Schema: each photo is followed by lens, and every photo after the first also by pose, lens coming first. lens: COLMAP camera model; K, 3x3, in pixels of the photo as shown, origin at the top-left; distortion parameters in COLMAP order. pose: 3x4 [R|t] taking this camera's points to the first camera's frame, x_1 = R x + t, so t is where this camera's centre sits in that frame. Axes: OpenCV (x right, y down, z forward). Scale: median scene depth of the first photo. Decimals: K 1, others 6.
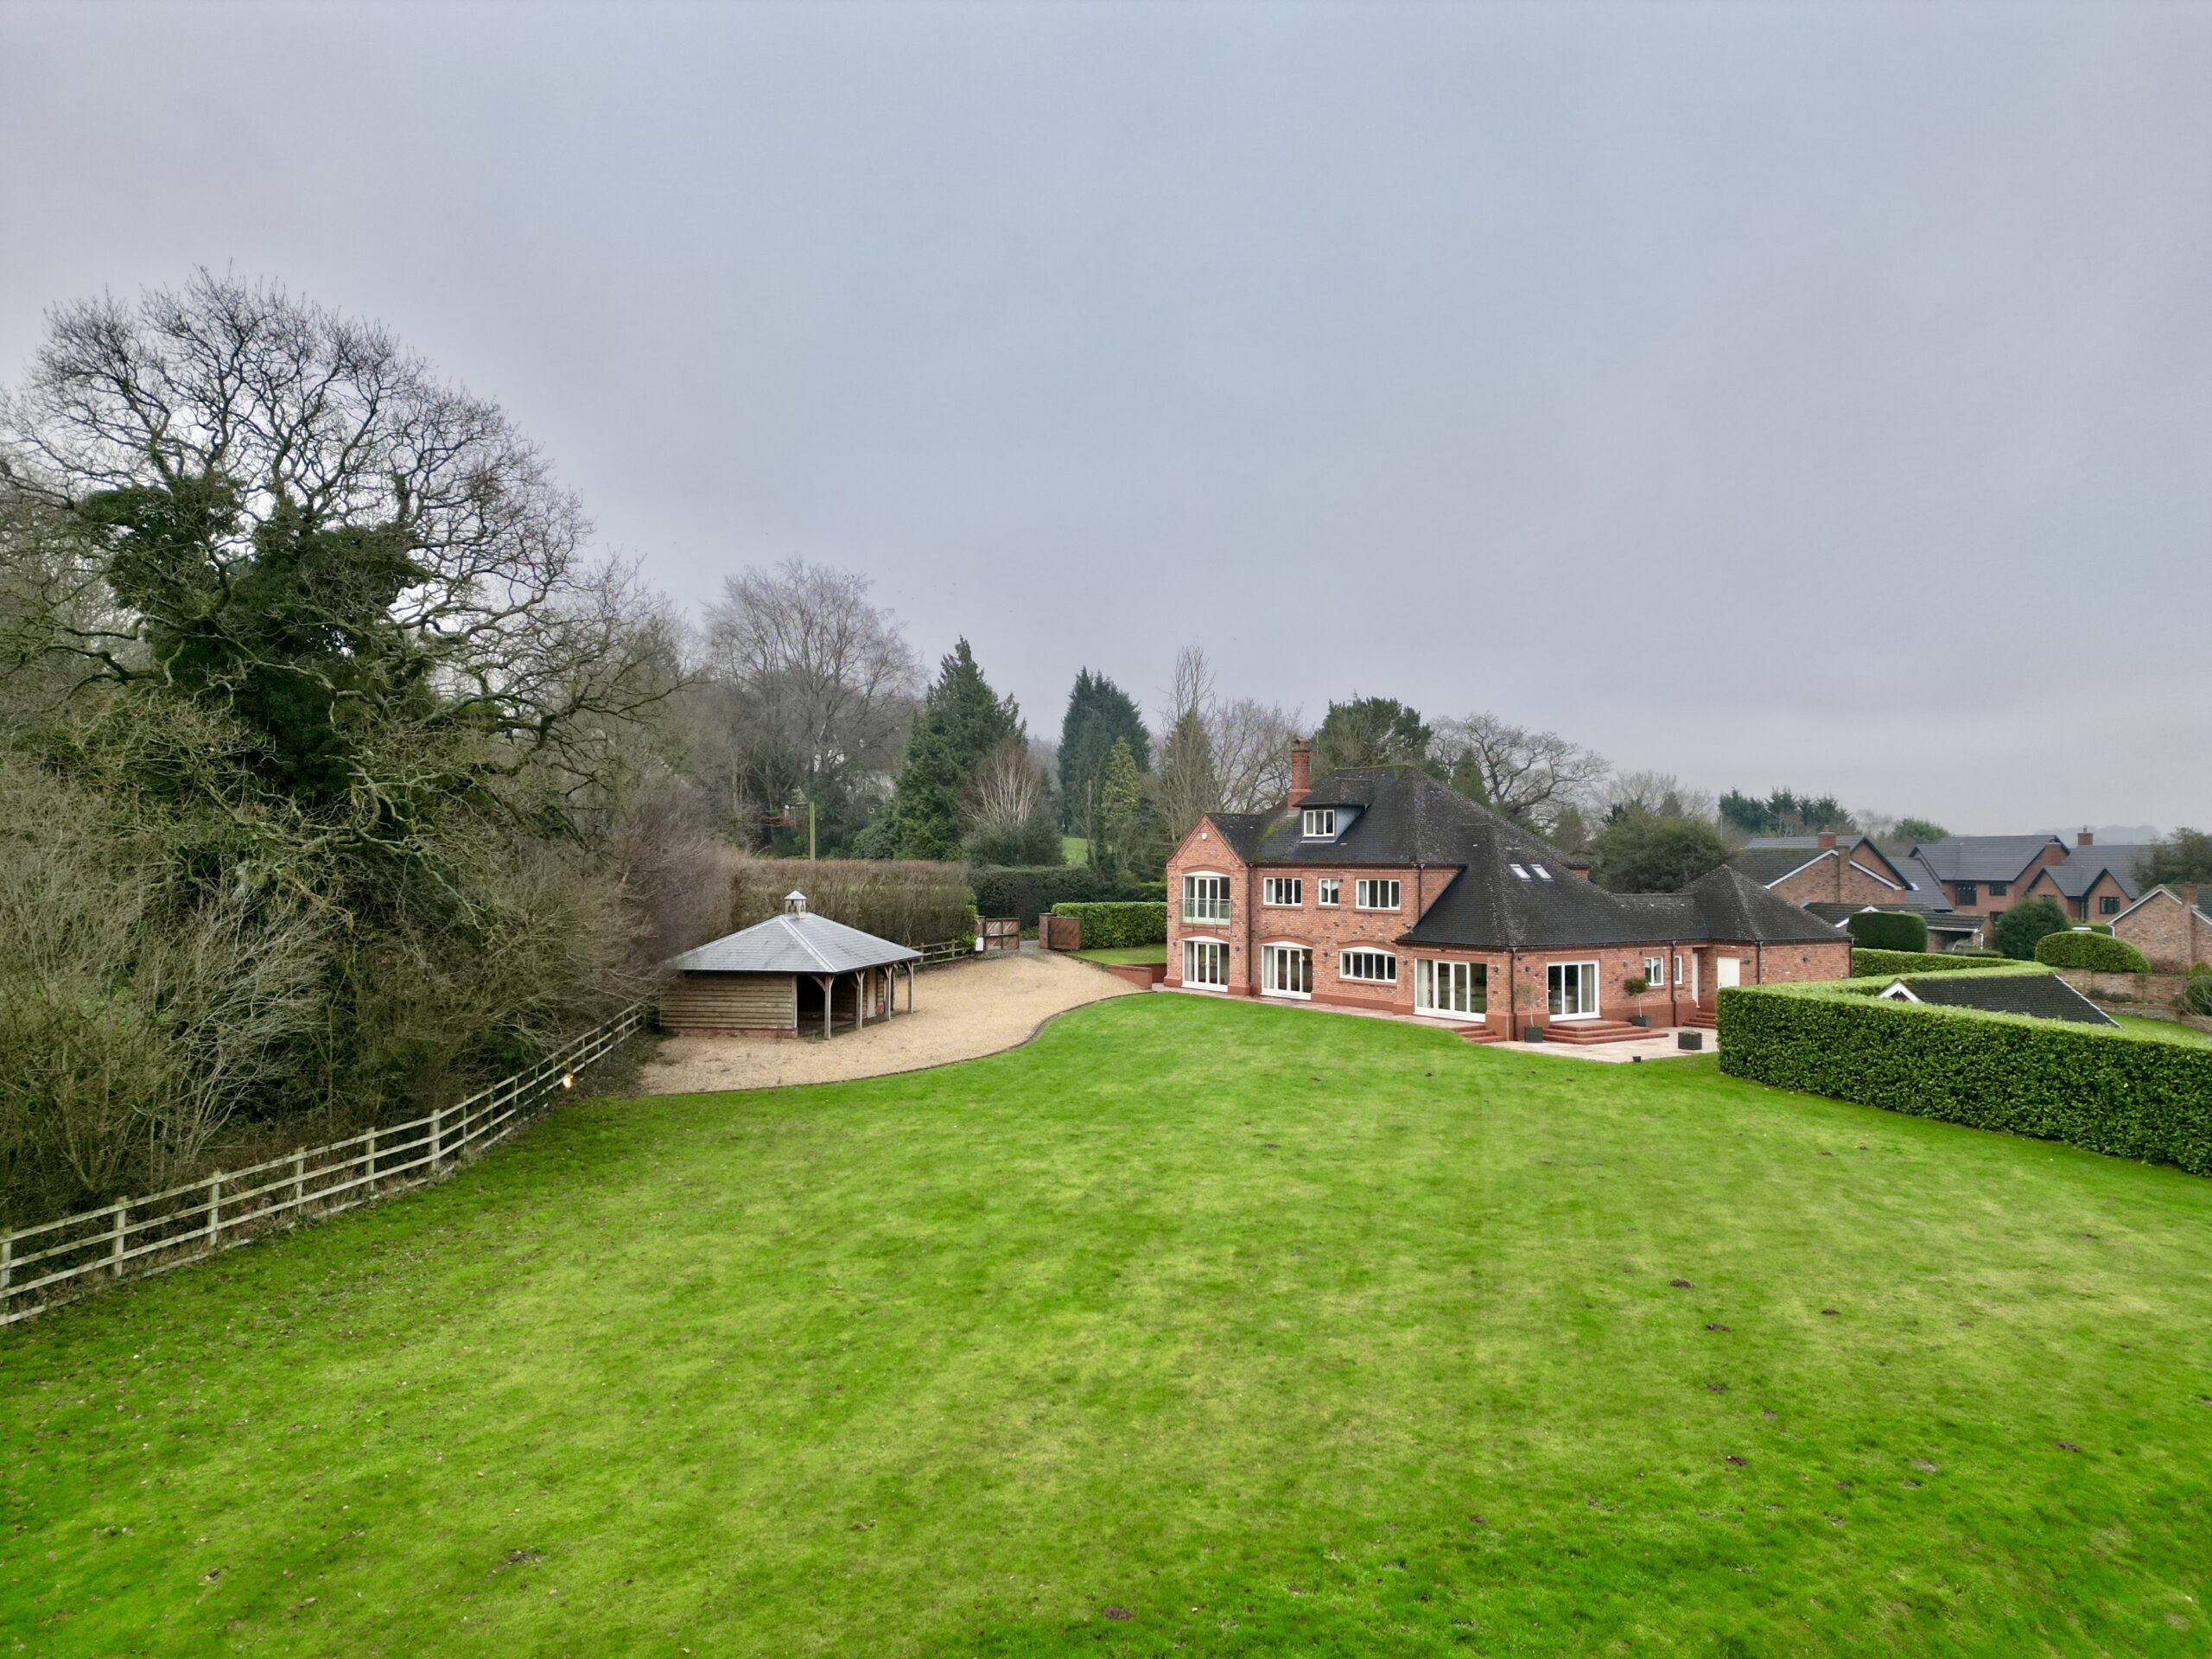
lens RADIAL K [[1538.2, 0, 1110.7], [0, 1538.2, 828.5], [0, 0, 1]] dist [0.082190, -0.074420]
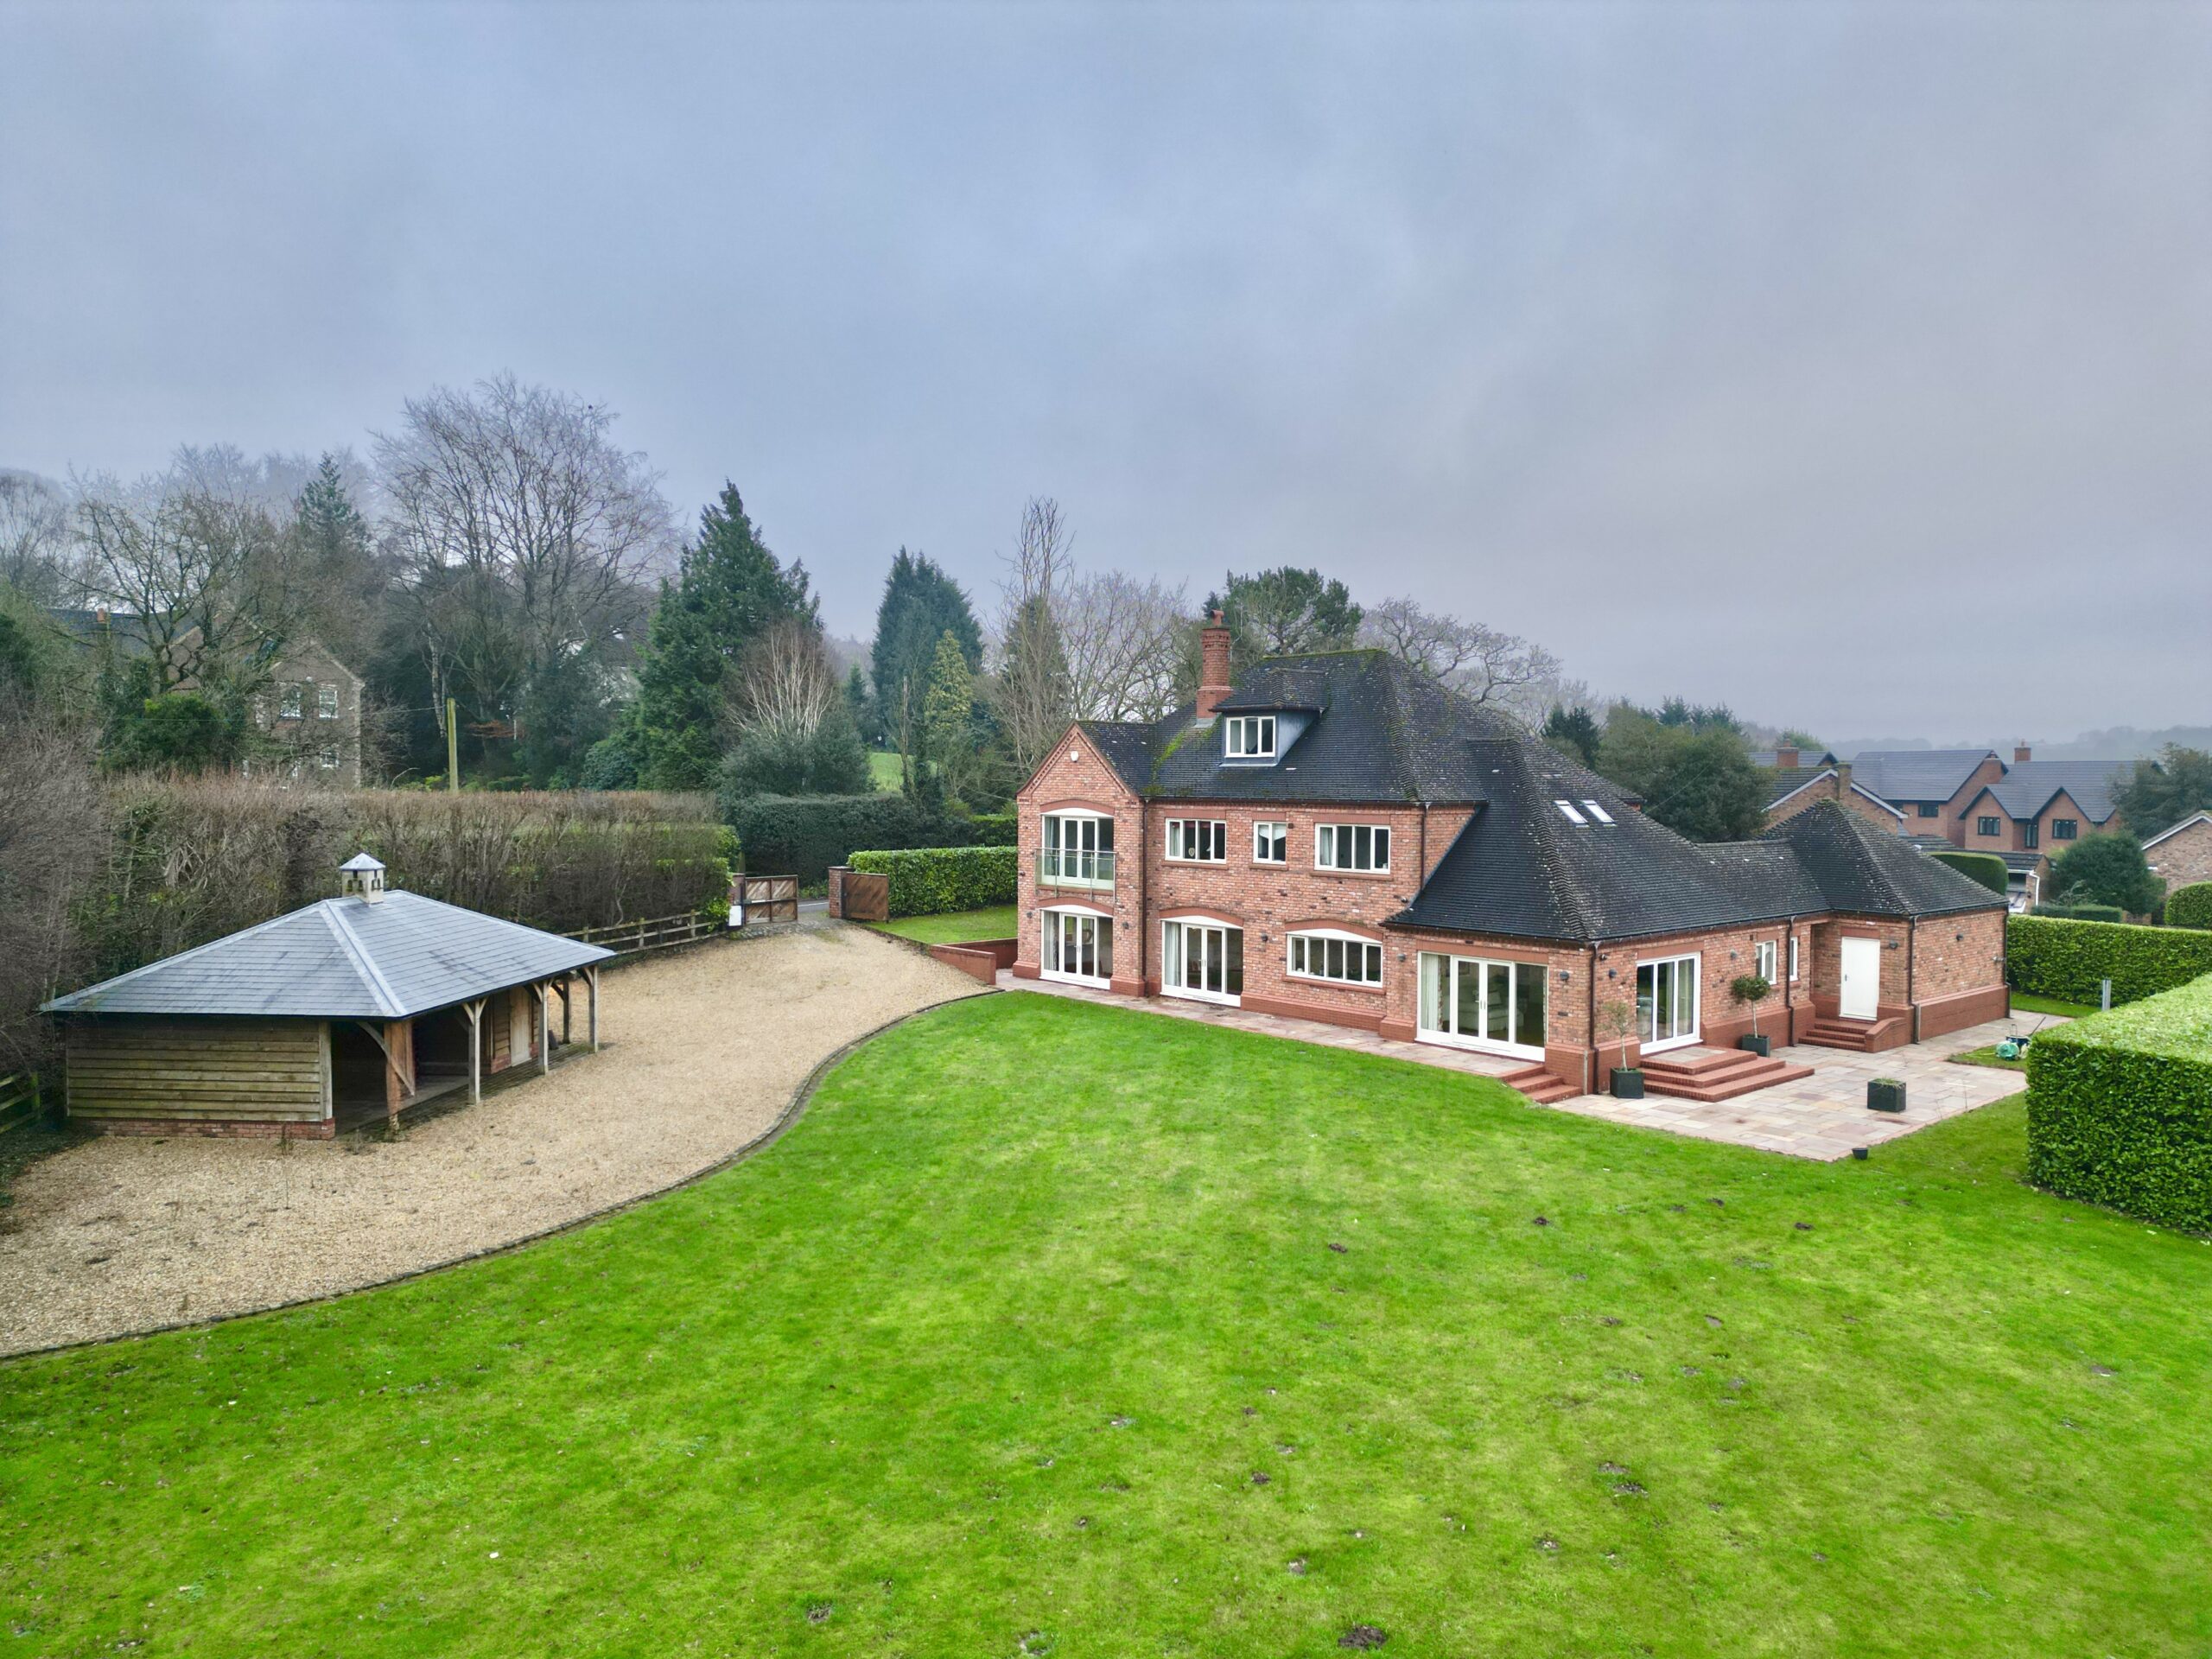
lens RADIAL K [[1538.2, 0, 1116.2], [0, 1538.2, 828.6], [0, 0, 1]] dist [0.082190, -0.074420]
pose [[0.993405, -0.004470, 0.114568, 0.002818], [-0.002076, 0.998375, 0.056952, -0.001686], [-0.114636, -0.056814, 0.991782, 0.375442]]
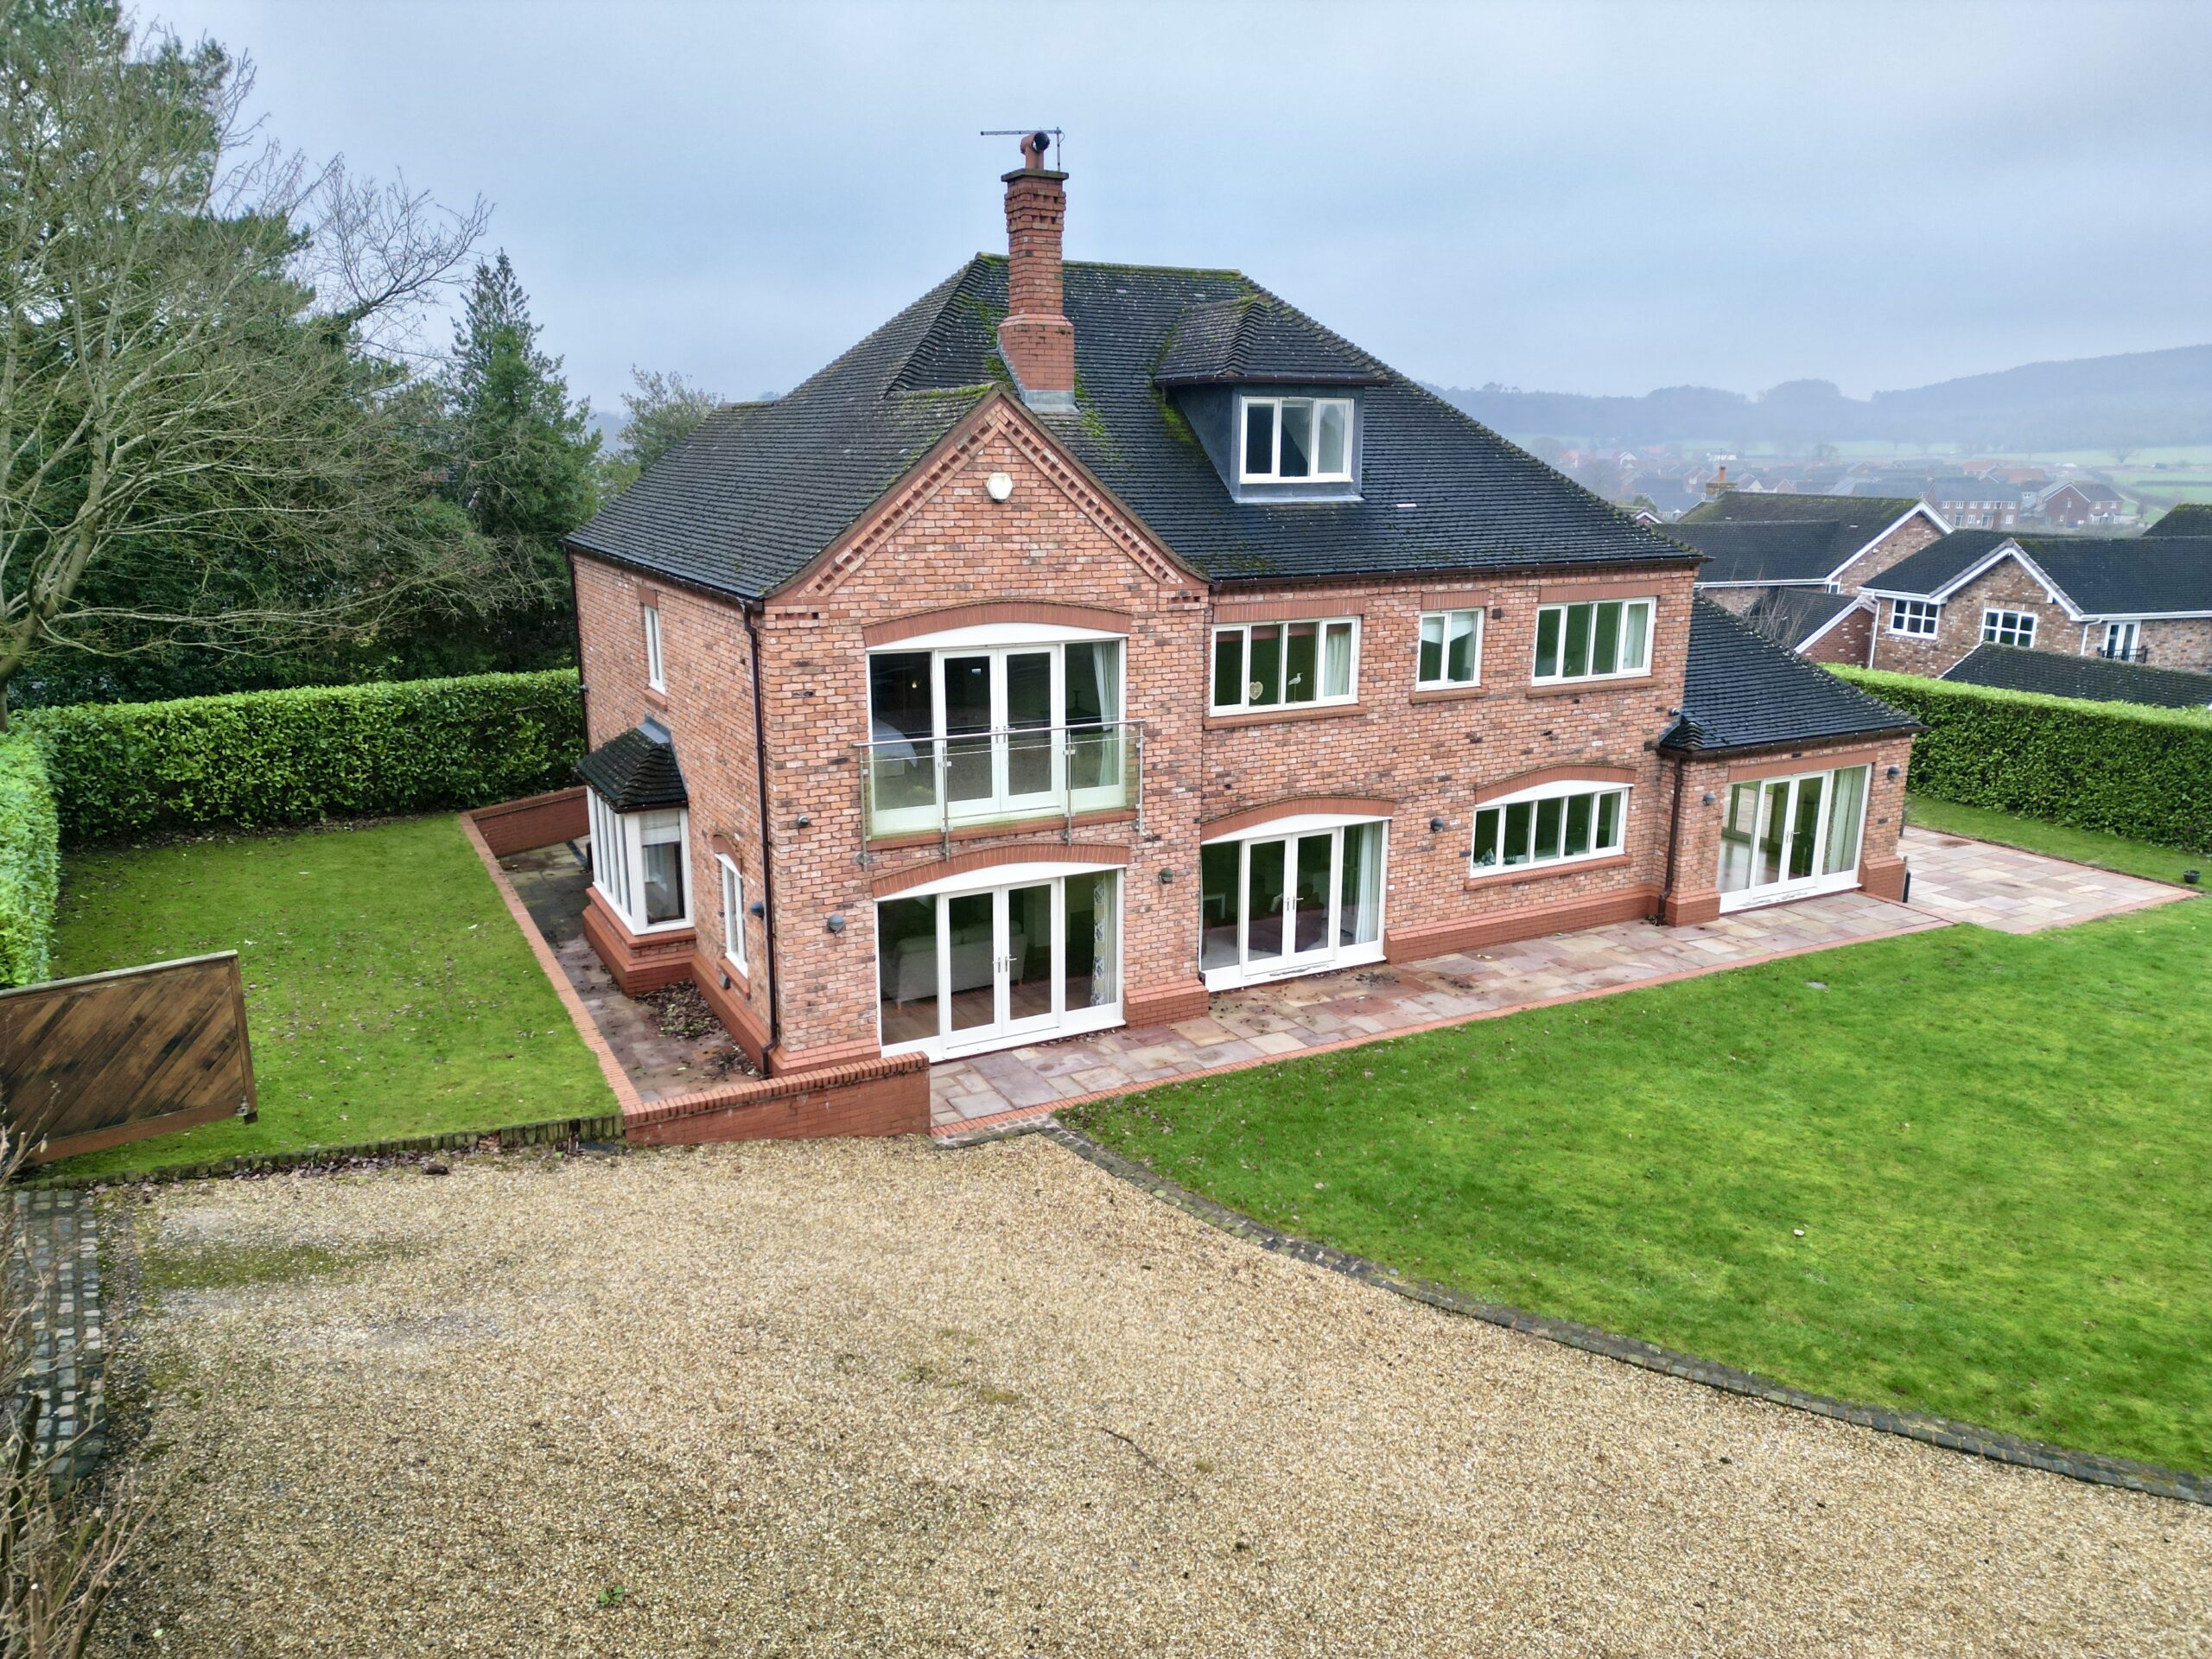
lens RADIAL K [[1538.2, 0, 1114.6], [0, 1538.2, 829.8], [0, 0, 1]] dist [0.082190, -0.074420]
pose [[0.122788, -0.244651, 0.961805, -0.219634], [-0.026026, 0.968012, 0.249552, -0.004697], [-0.992092, -0.055674, 0.112493, 1.065080]]
